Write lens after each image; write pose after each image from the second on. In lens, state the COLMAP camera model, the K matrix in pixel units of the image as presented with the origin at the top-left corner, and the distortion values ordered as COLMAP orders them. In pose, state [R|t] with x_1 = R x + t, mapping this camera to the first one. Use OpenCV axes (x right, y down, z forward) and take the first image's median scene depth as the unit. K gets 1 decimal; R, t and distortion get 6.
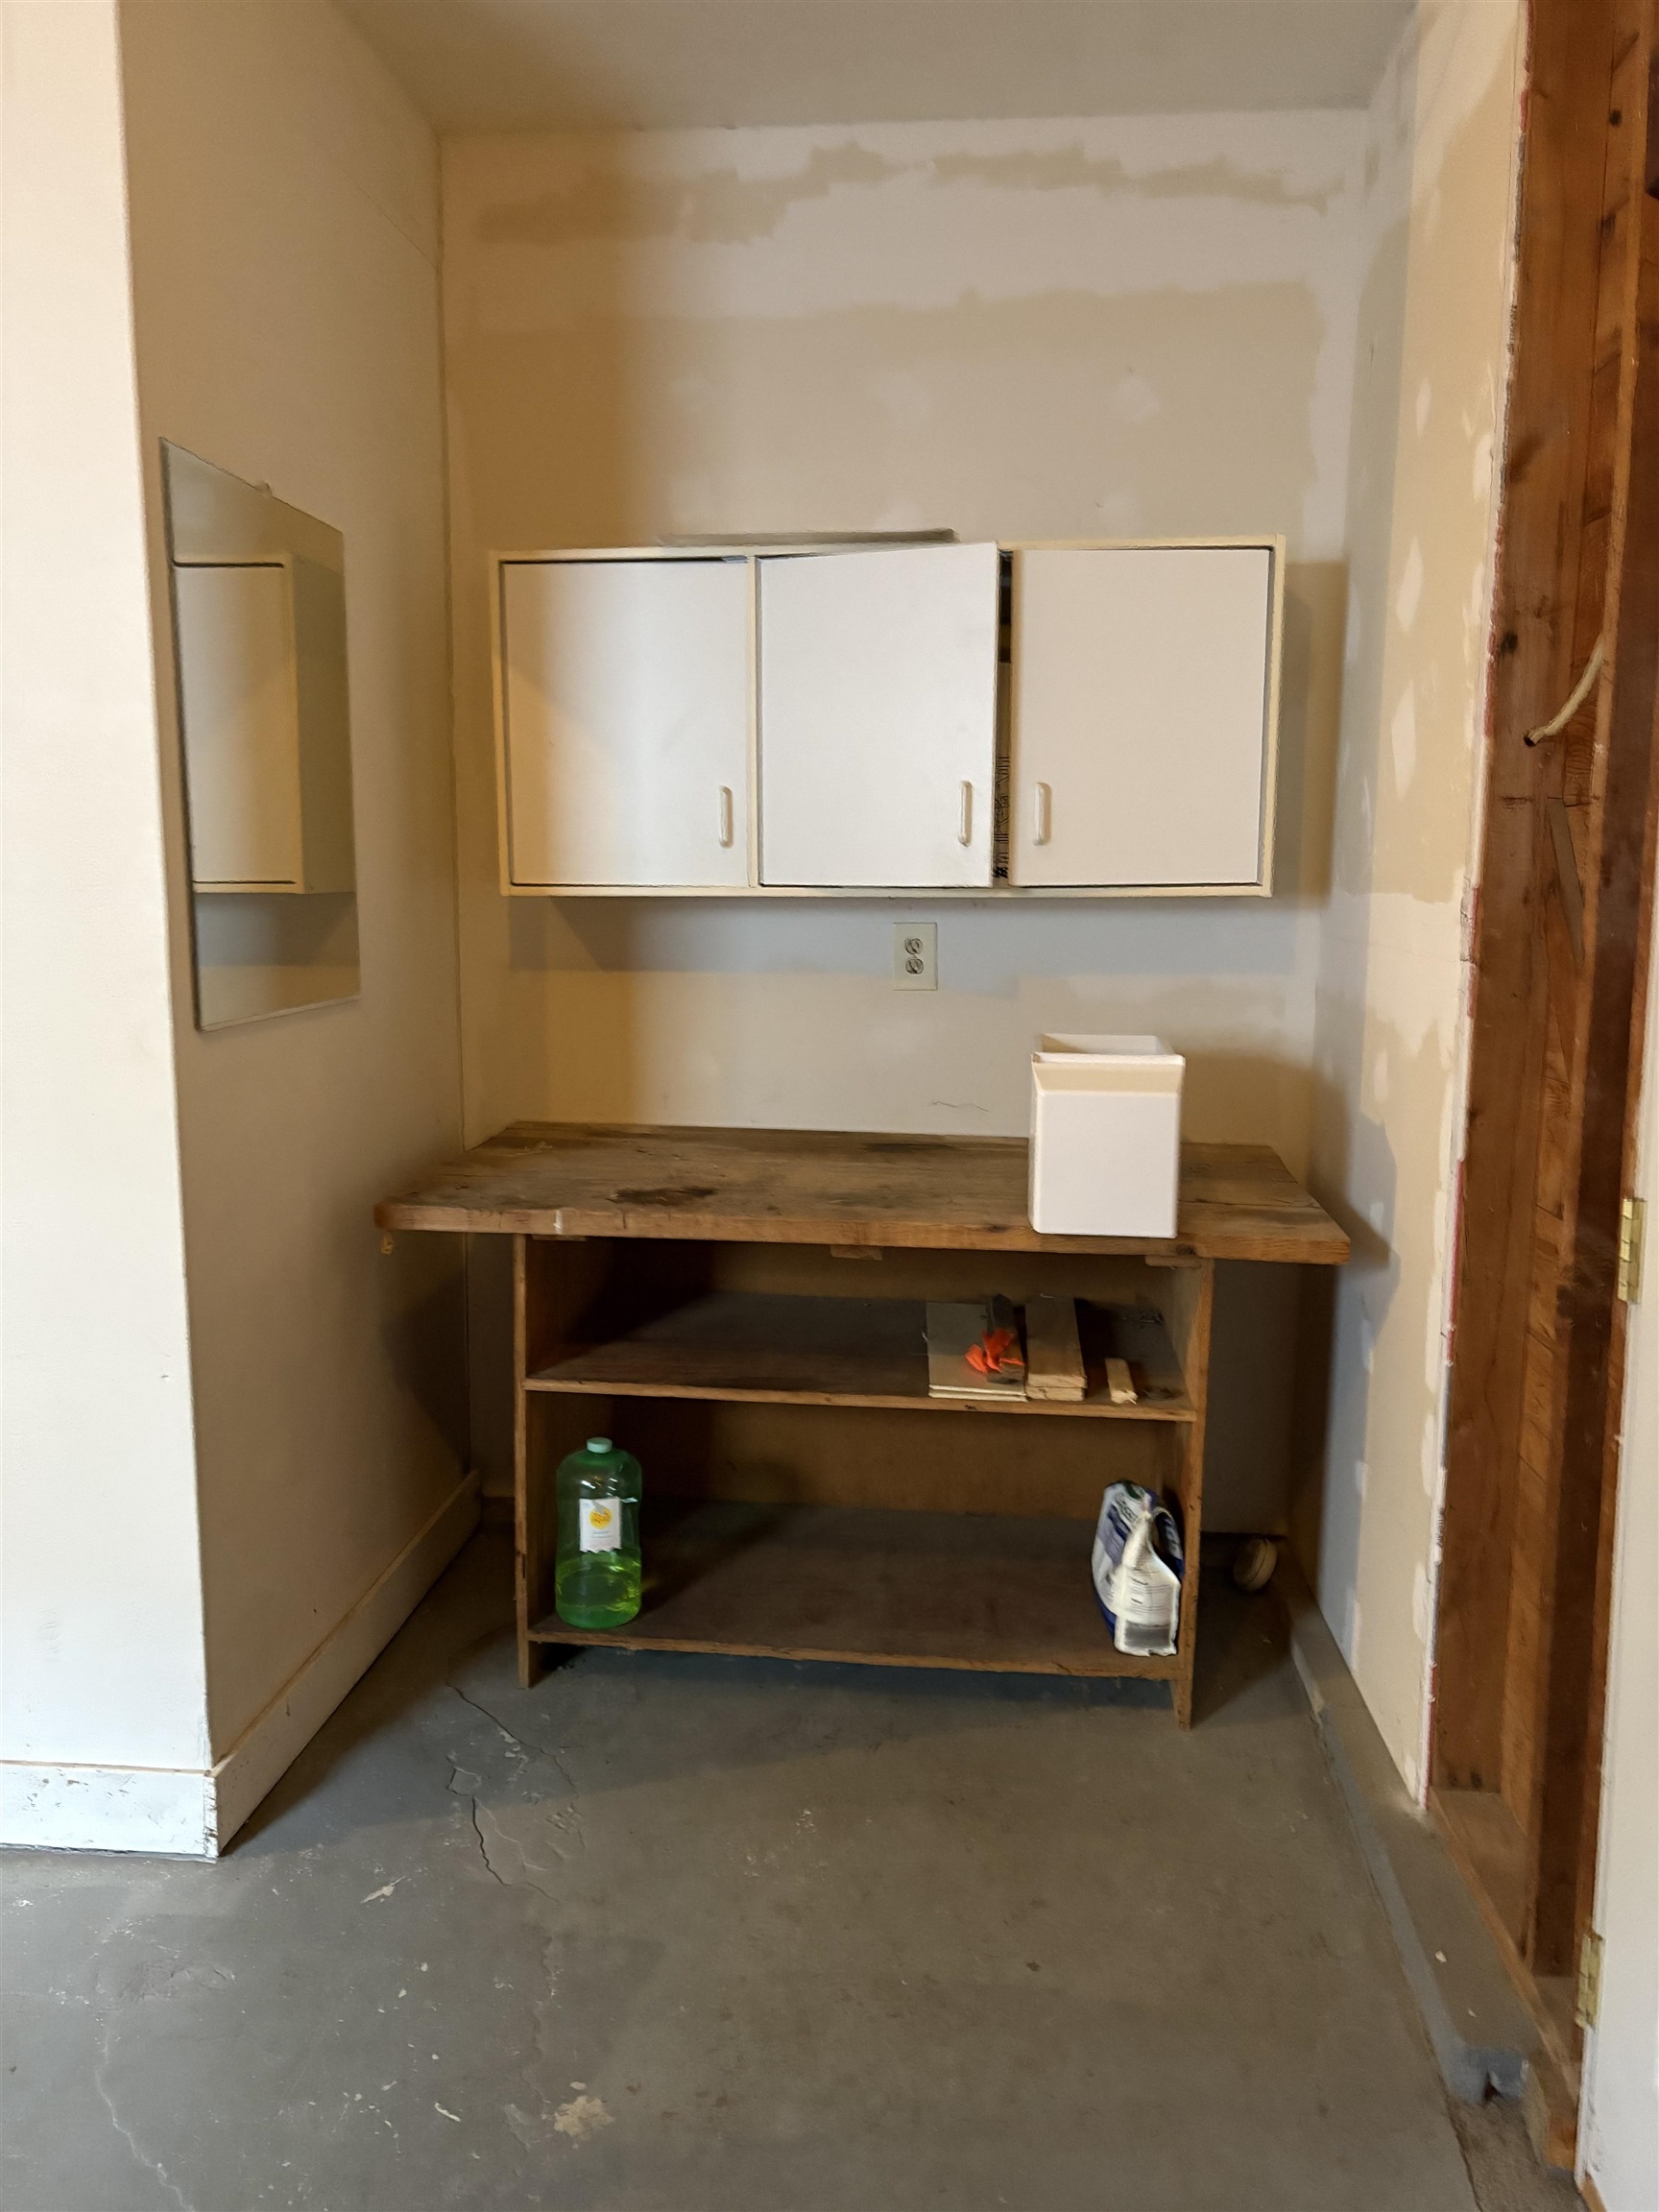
lens RADIAL K [[1685.4, 0, 816.1], [0, 1685.4, 1113.9], [0, 0, 1]] dist [0.044053, -0.035454]
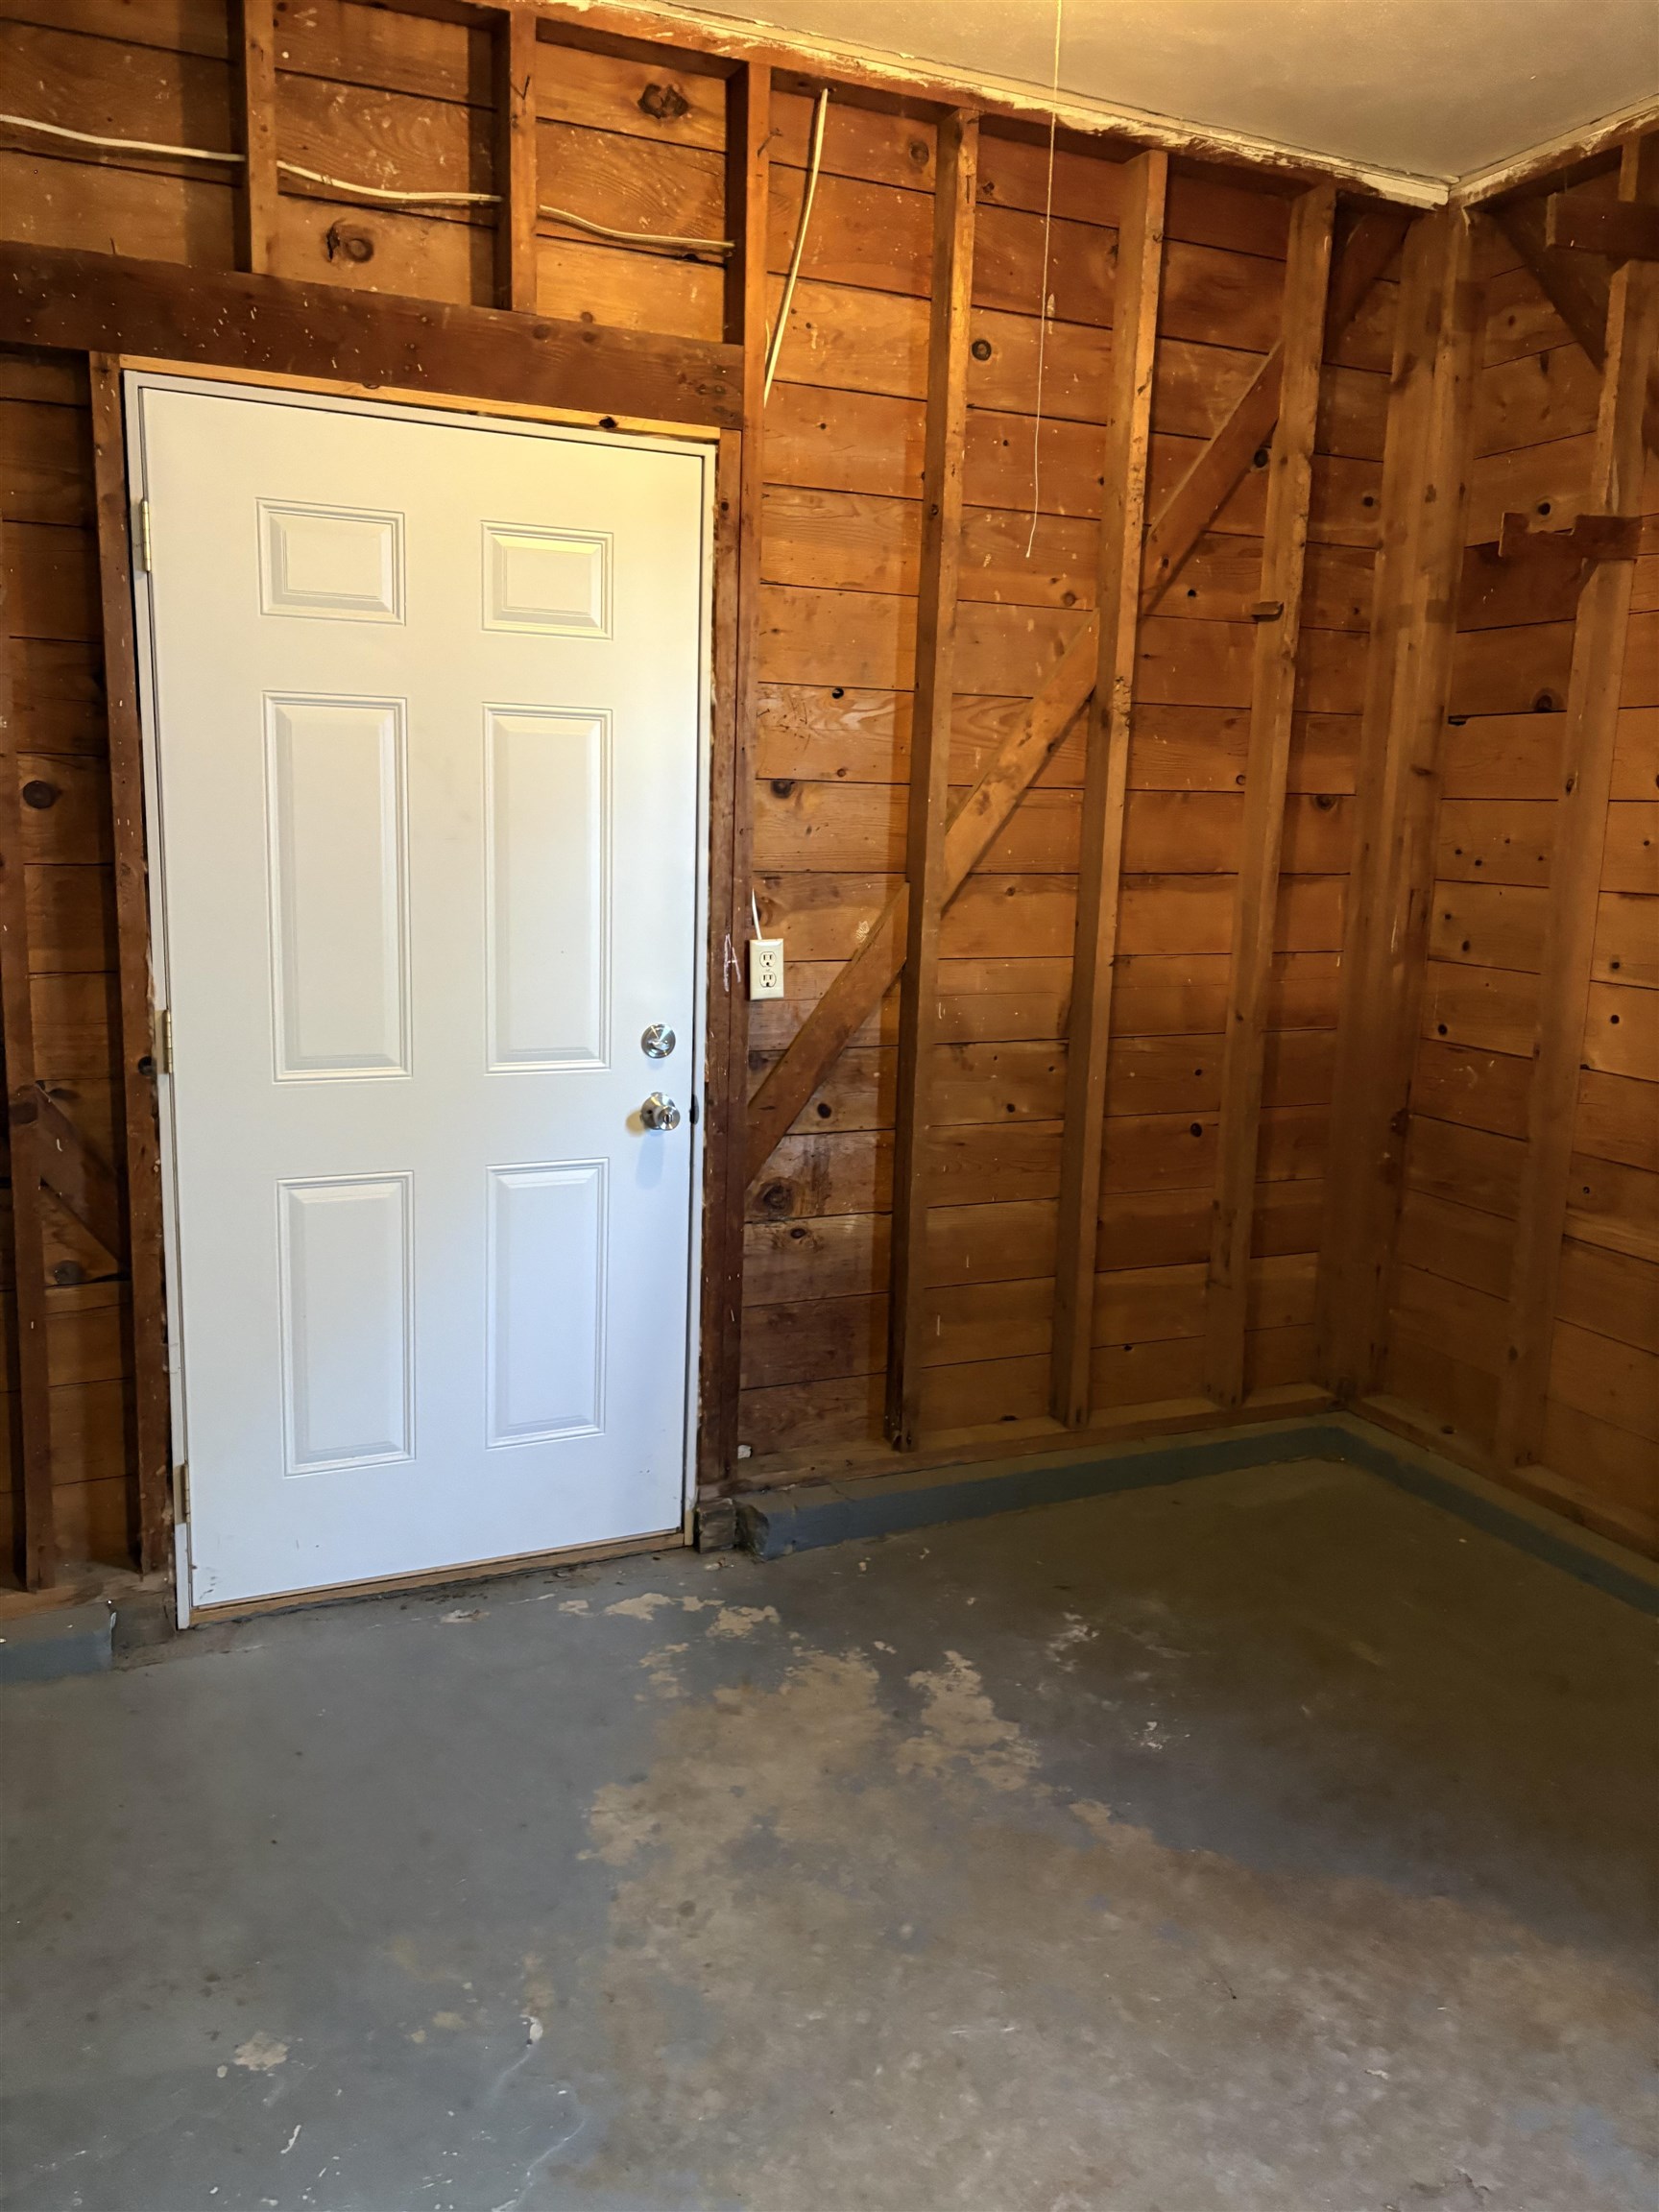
lens RADIAL K [[1685.4, 0, 829.1], [0, 1685.4, 1103.5], [0, 0, 1]] dist [0.044053, -0.035454]
pose [[-0.510986, -0.172947, 0.842011, -0.756324], [0.092356, 0.962834, 0.253811, -0.133602], [-0.854613, 0.207459, -0.476022, 0.756272]]
